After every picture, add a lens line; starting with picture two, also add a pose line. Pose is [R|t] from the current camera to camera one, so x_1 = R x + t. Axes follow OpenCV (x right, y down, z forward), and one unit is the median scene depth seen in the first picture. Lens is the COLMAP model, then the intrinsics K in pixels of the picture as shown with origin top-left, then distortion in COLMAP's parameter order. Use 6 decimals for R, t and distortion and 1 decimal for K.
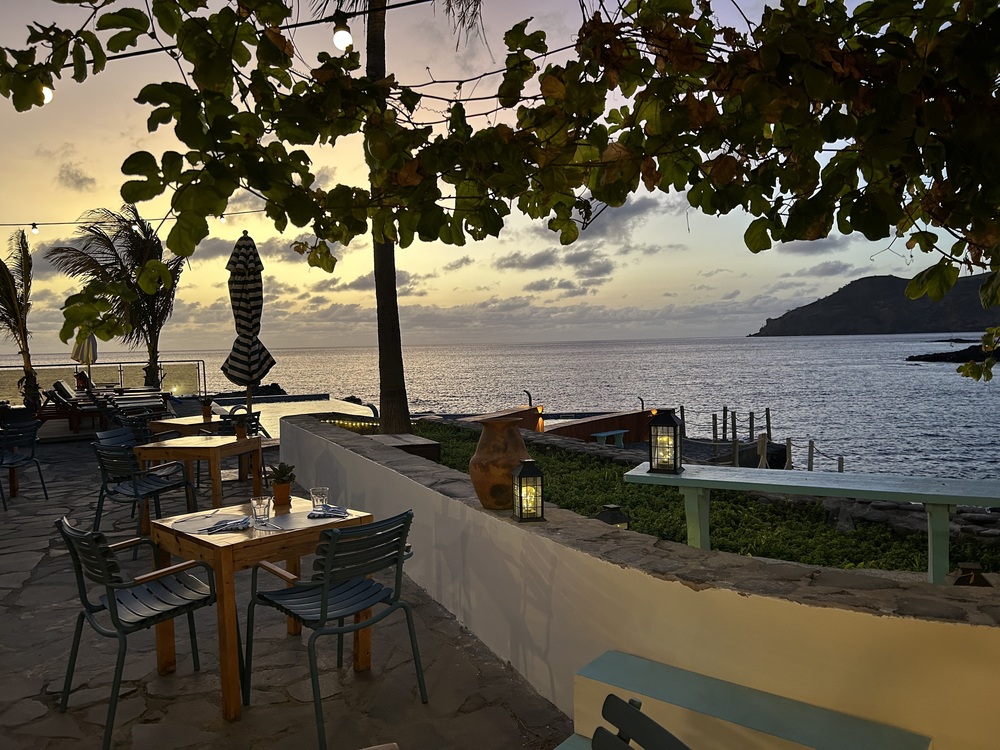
lens RADIAL K [[756.2, 0, 502.6], [0, 756.2, 378.5], [0, 0, 1]] dist [0.002462, -0.003351]
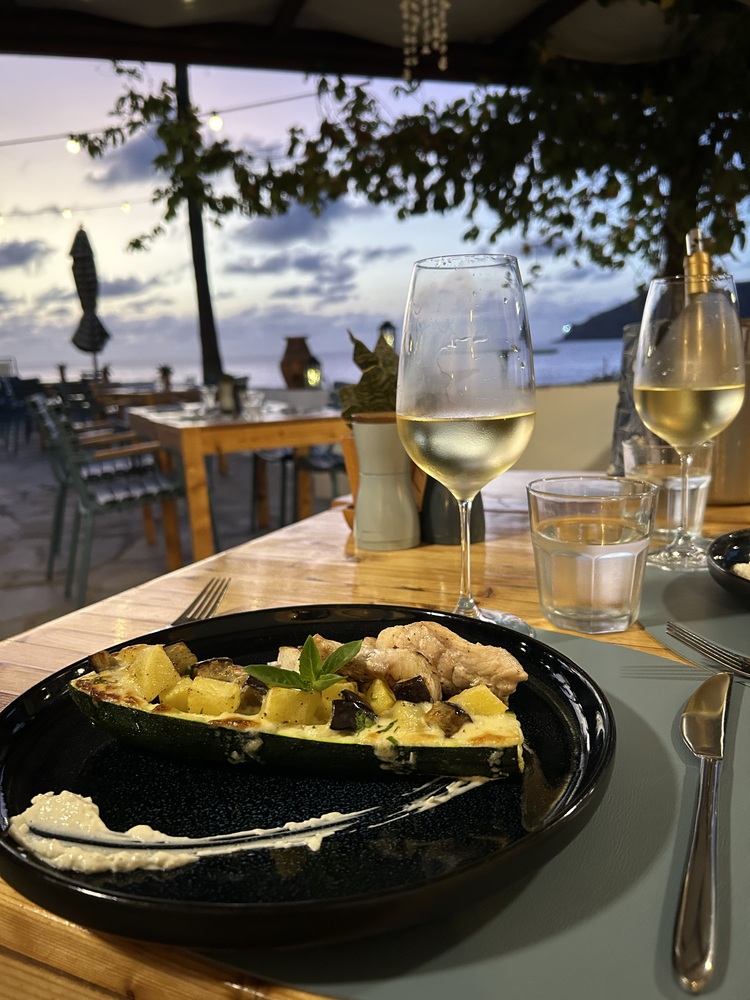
lens RADIAL K [[756.2, 0, 371.1], [0, 756.2, 496.0], [0, 0, 1]] dist [0.002462, -0.003351]
pose [[0.997231, -0.017783, 0.072208, 0.070835], [0.007259, 0.989627, 0.143475, 0.348158], [-0.074011, -0.142554, 0.987016, -1.508478]]
